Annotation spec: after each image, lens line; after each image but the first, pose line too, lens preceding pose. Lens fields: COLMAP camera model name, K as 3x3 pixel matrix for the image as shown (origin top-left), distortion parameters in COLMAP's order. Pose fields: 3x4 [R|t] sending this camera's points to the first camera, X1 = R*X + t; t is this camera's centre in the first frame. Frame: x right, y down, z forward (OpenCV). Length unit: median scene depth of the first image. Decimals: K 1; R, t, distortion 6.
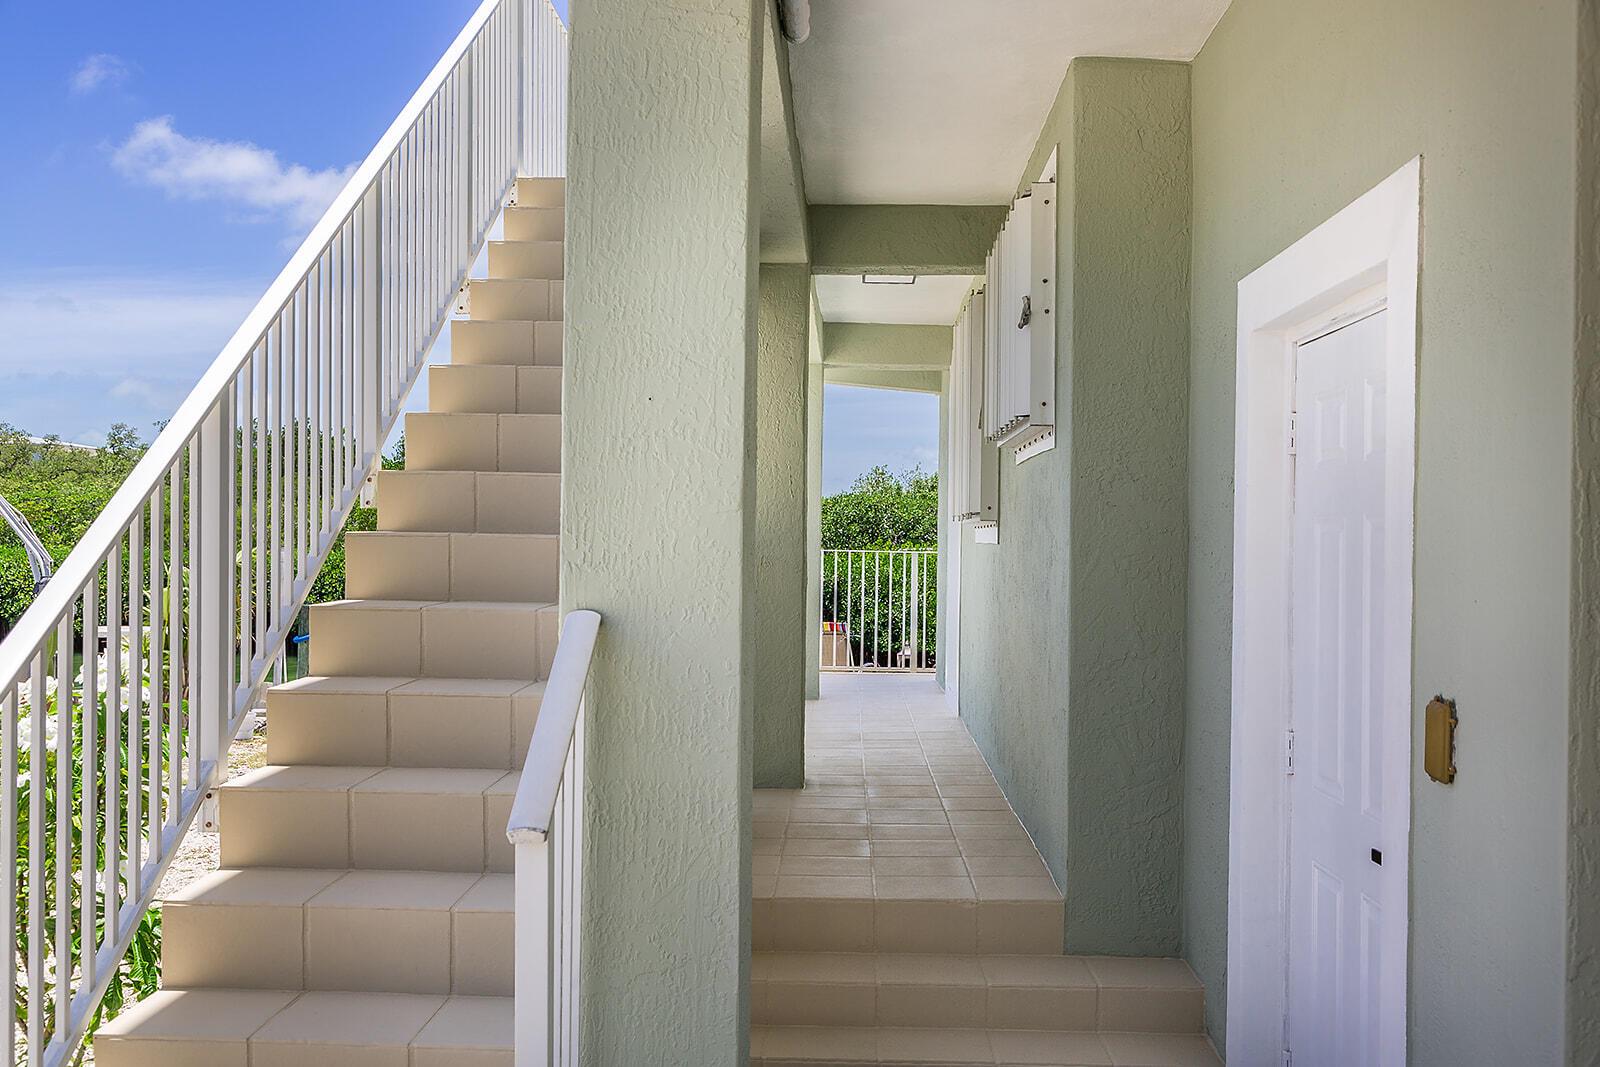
lens RADIAL K [[1664.6, 0, 800.0], [0, 1664.6, 533.5], [0, 0, 1]] dist [-0.003495, -0.003302]
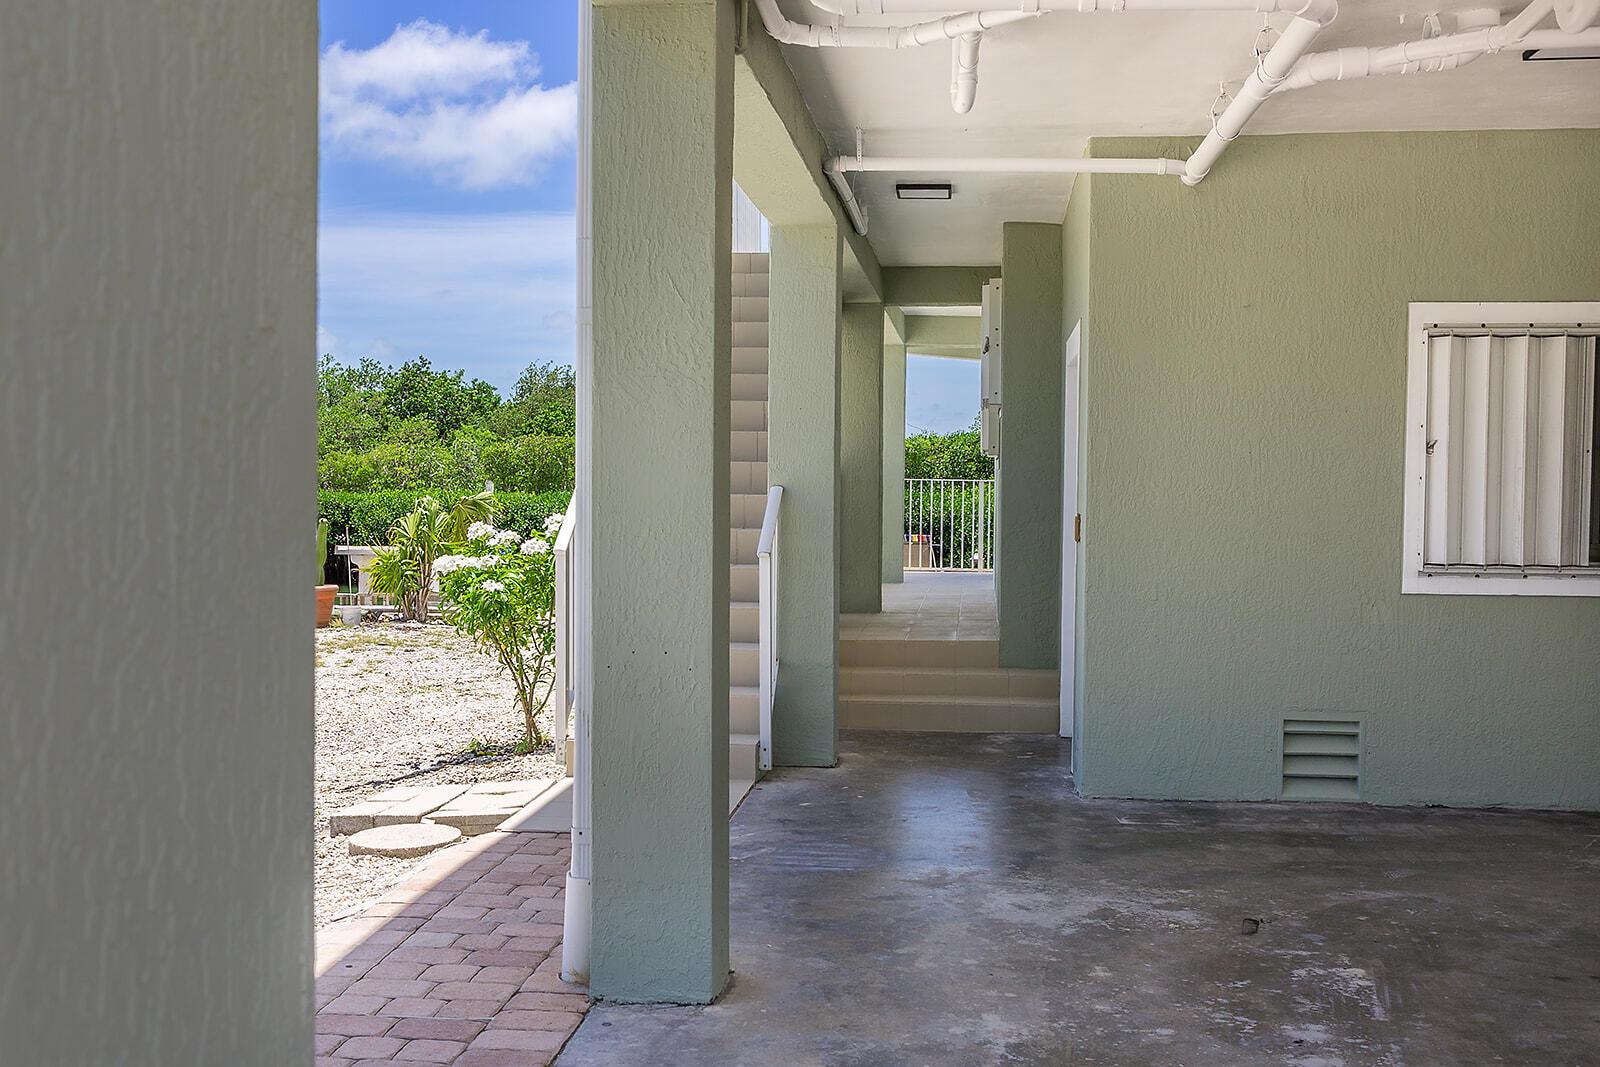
lens RADIAL K [[1664.6, 0, 800.0], [0, 1664.6, 533.5], [0, 0, 1]] dist [-0.003495, -0.003302]
pose [[0.997495, -0.005740, -0.070504, 0.025918], [0.008293, 0.999318, 0.035981, 0.006247], [0.070249, -0.036475, 0.996862, -0.447121]]
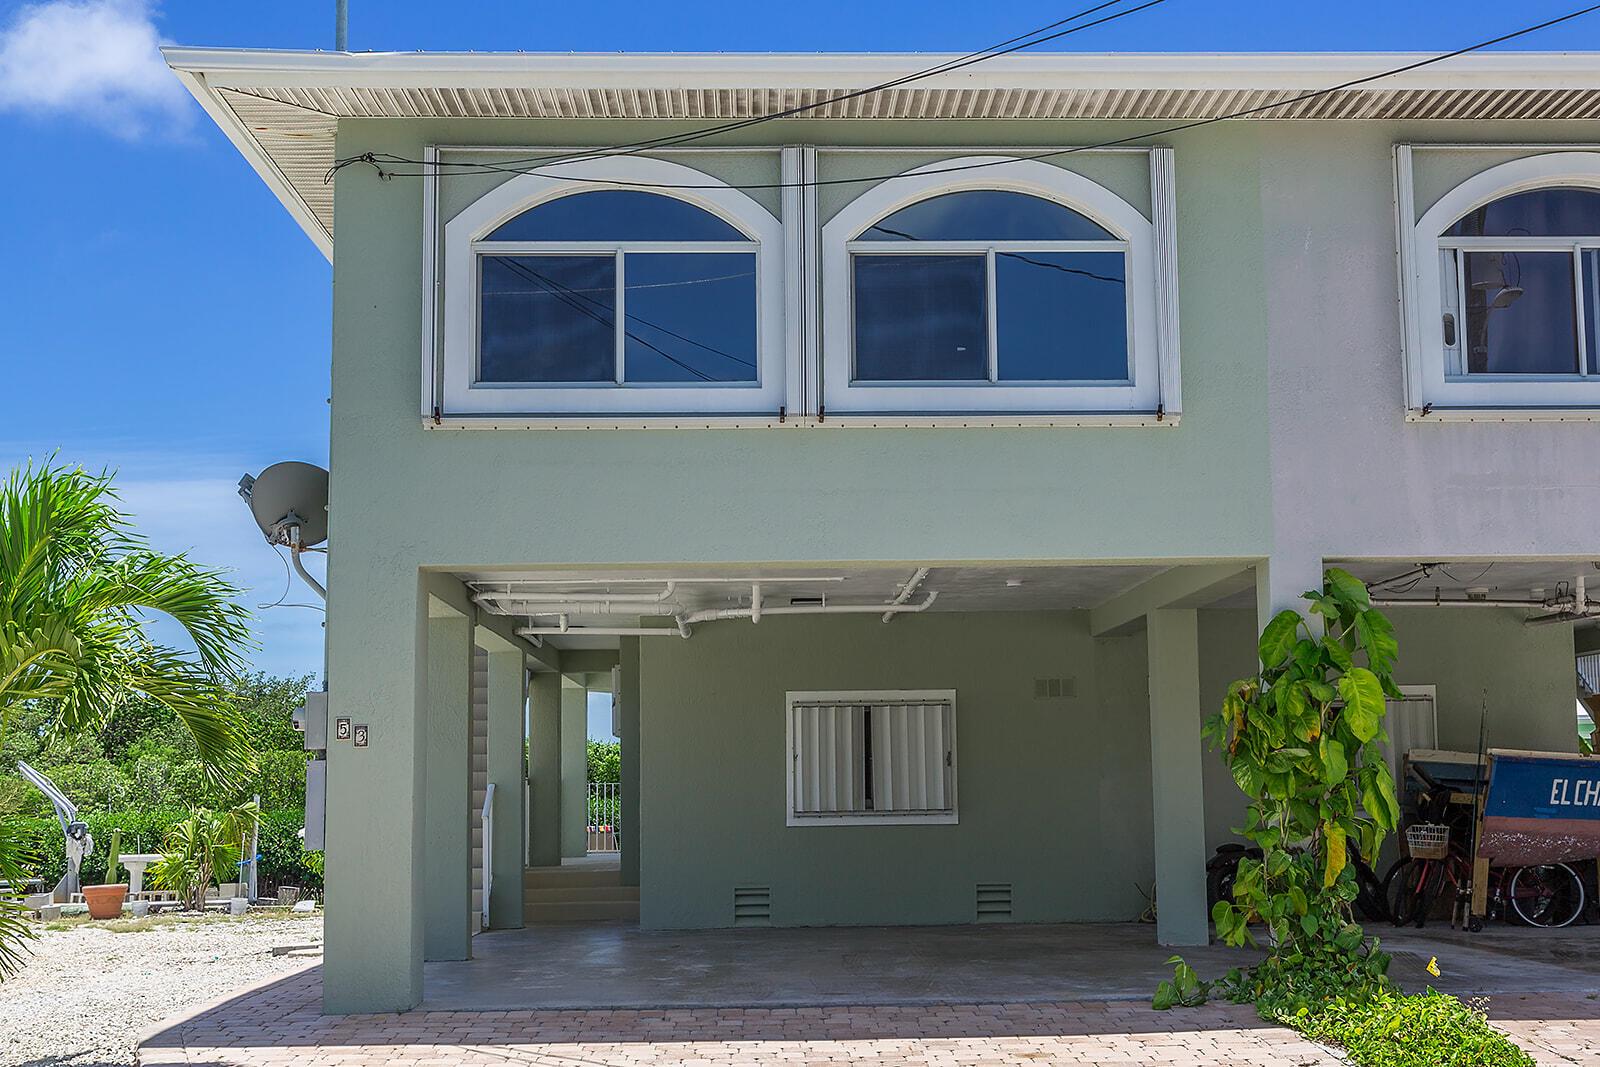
lens RADIAL K [[2034.8, 0, 800.0], [0, 2034.8, 533.5], [0, 0, 1]] dist [0.002635, -0.003872]
pose [[0.997143, -0.024970, 0.071292, 0.125819], [0.033480, 0.992113, -0.120794, 0.019807], [-0.067713, 0.122836, 0.990114, -1.702881]]
